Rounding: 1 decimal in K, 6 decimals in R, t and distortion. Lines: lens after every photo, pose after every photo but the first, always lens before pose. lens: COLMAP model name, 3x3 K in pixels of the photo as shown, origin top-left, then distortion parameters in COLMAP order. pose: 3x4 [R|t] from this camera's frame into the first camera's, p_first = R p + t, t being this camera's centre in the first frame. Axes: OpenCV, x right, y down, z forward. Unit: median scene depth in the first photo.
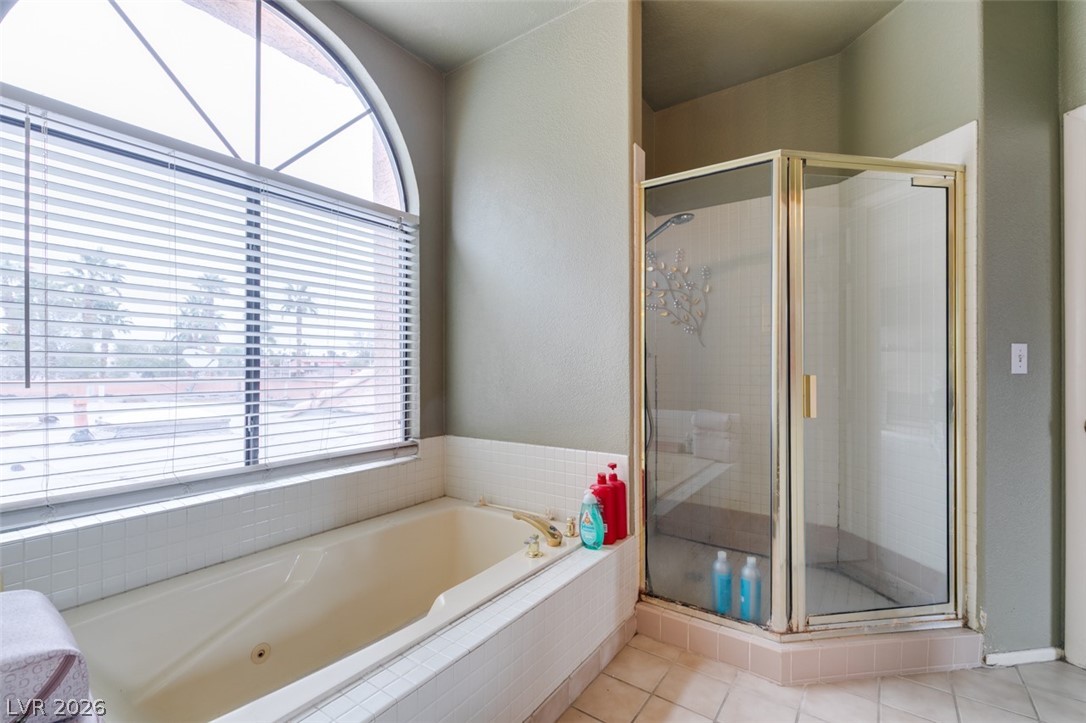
lens RADIAL K [[483.0, 0, 539.7], [0, 483.0, 363.8], [0, 0, 1]] dist [-0.000996, -0.000172]
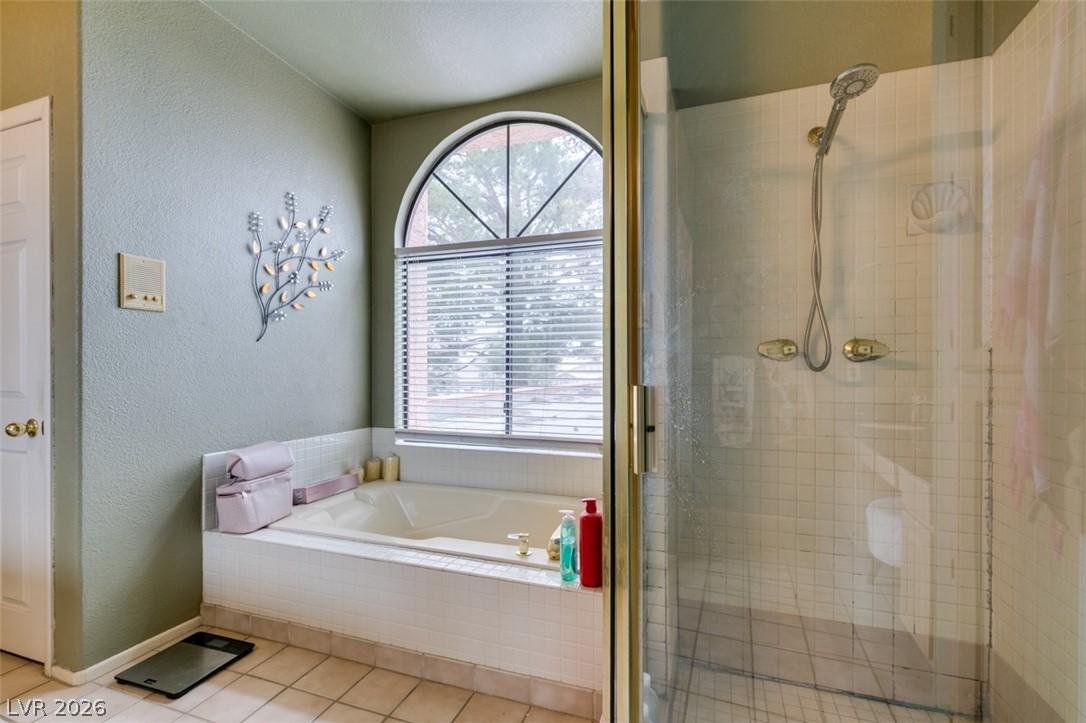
lens RADIAL K [[483.0, 0, 539.7], [0, 483.0, 363.8], [0, 0, 1]] dist [-0.000996, -0.000172]
pose [[0.270427, 0.002420, -0.962737, 0.936668], [0.000065, 0.999997, 0.002532, -0.018773], [0.962740, -0.000747, 0.270426, 0.699899]]
